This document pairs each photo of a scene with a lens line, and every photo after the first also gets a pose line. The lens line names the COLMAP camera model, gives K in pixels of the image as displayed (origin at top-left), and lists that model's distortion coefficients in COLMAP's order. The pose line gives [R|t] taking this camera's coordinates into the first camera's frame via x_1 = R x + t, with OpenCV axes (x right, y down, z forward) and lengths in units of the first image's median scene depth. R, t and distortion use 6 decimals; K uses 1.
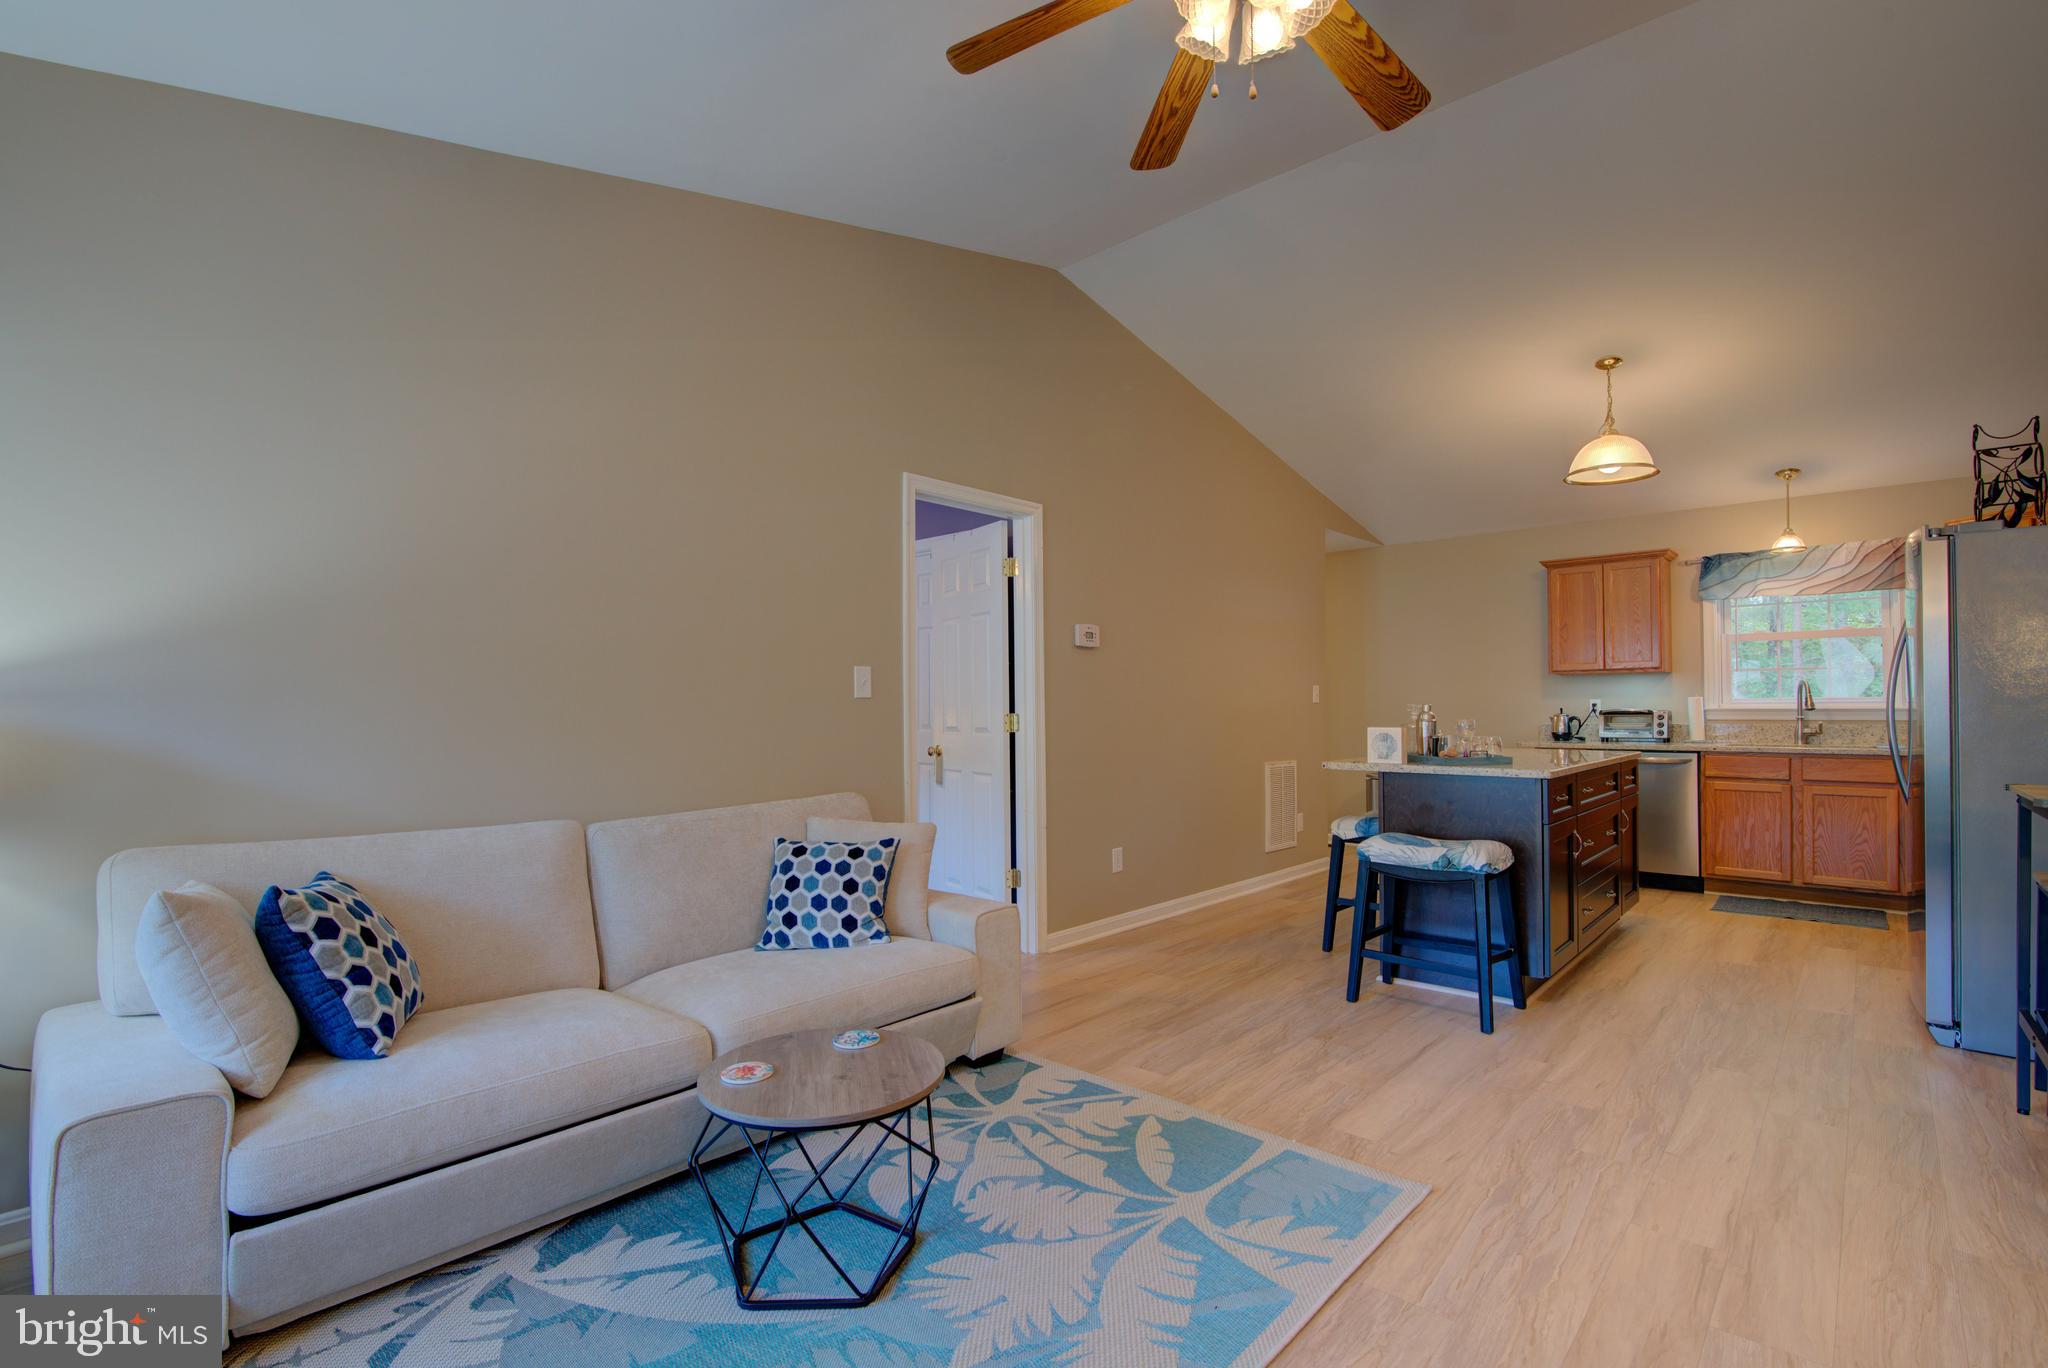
lens RADIAL K [[940.6, 0, 1045.4], [0, 940.6, 695.1], [0, 0, 1]] dist [-0.019829, 0.002016]
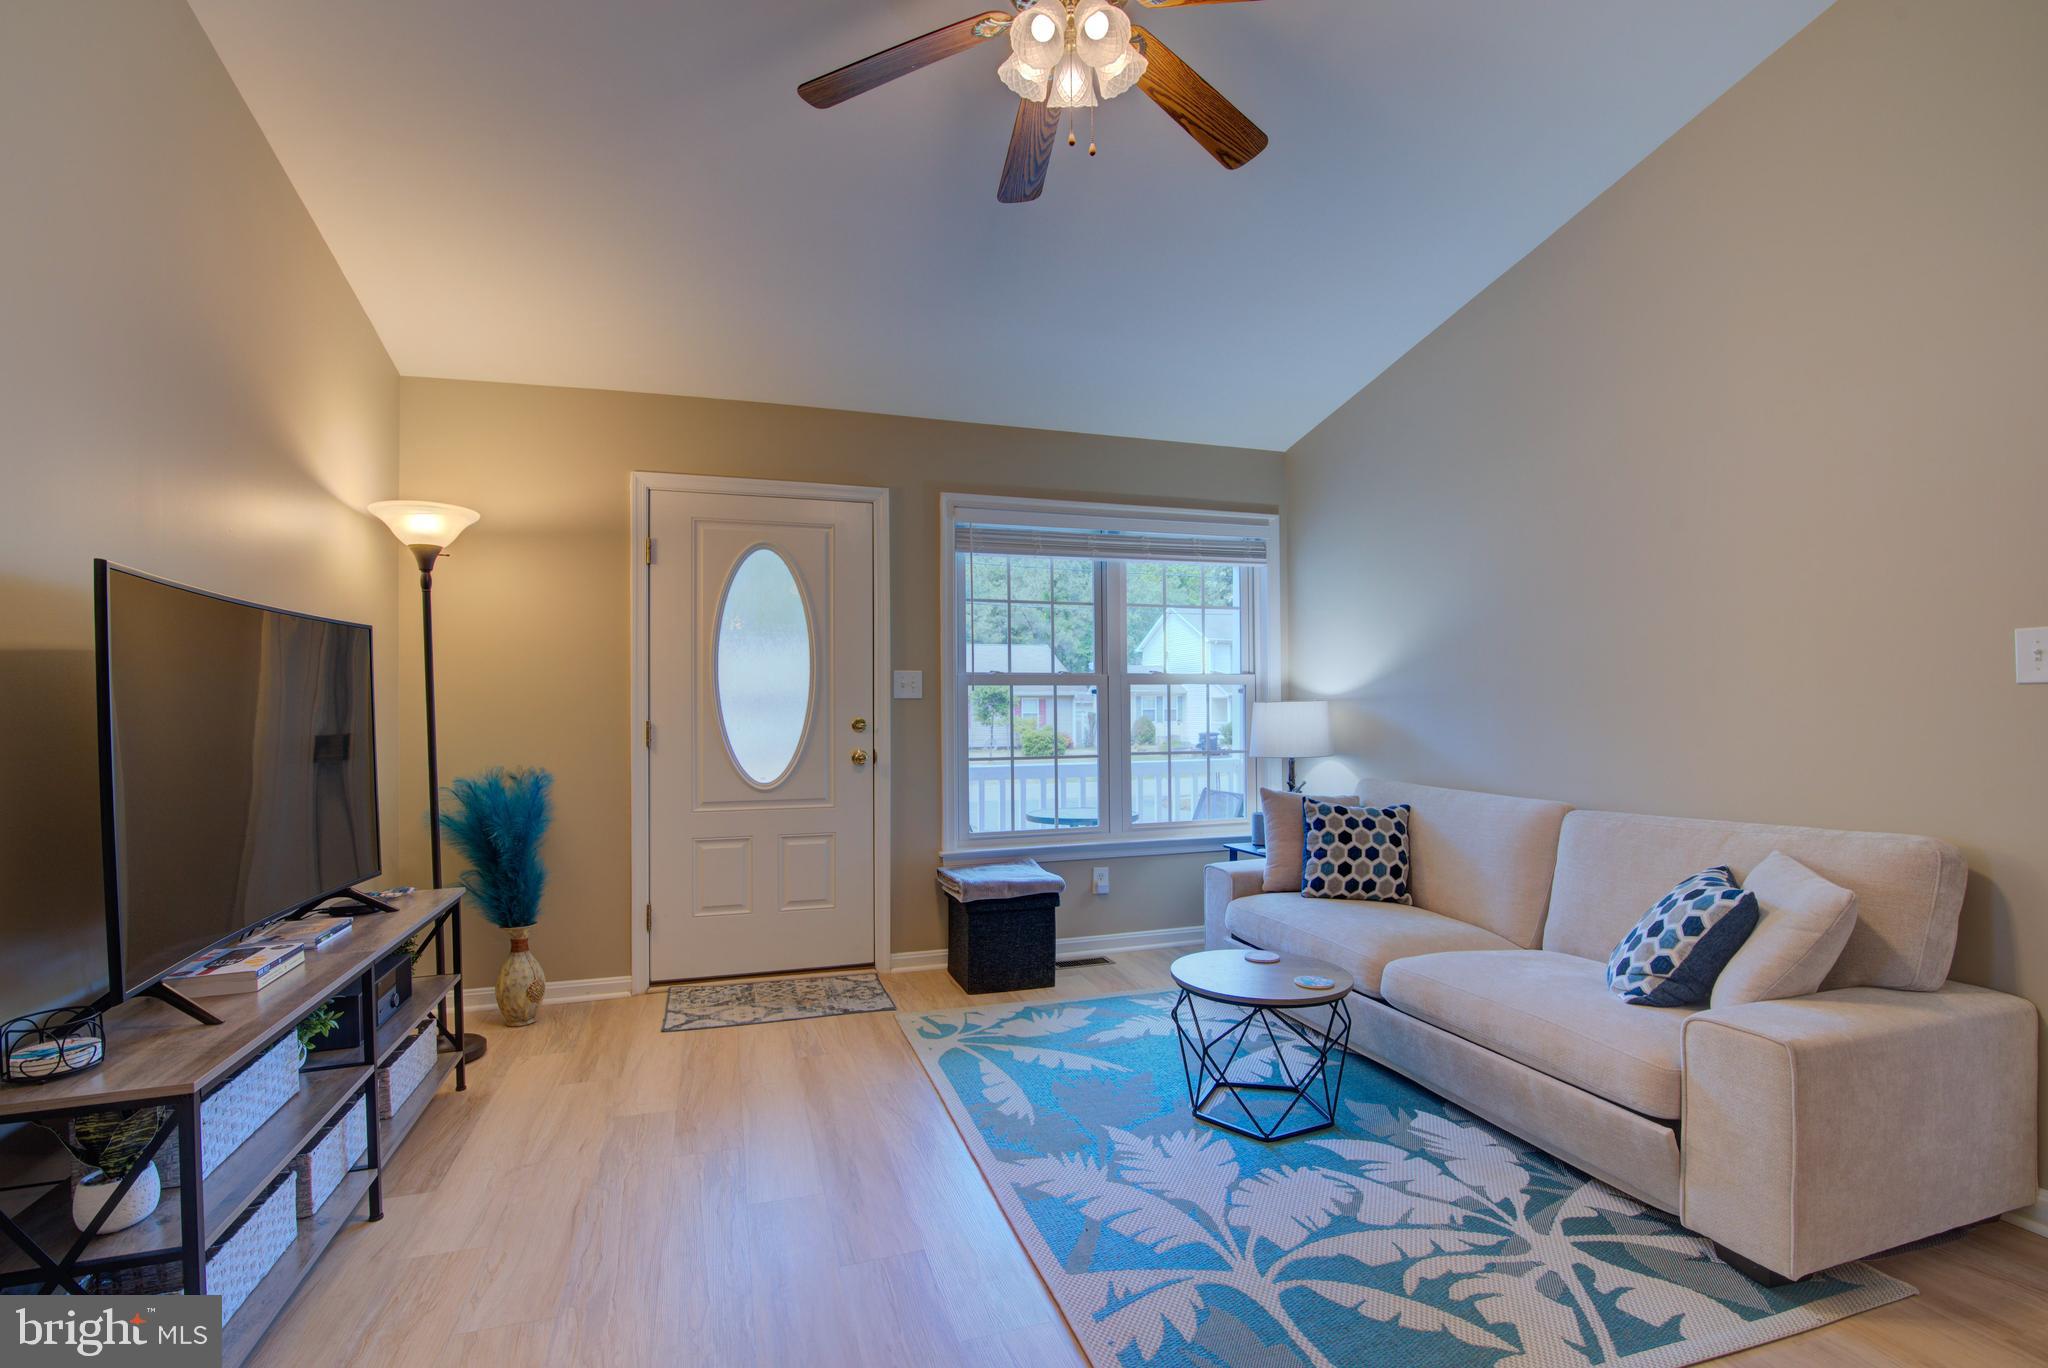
lens RADIAL K [[940.6, 0, 1017.4], [0, 940.6, 700.7], [0, 0, 1]] dist [-0.019829, 0.002016]
pose [[-0.509383, 0.000626, -0.860540, 0.500097], [0.020967, 0.999712, -0.011684, 0.004770], [0.860285, -0.023994, -0.509249, 0.626510]]
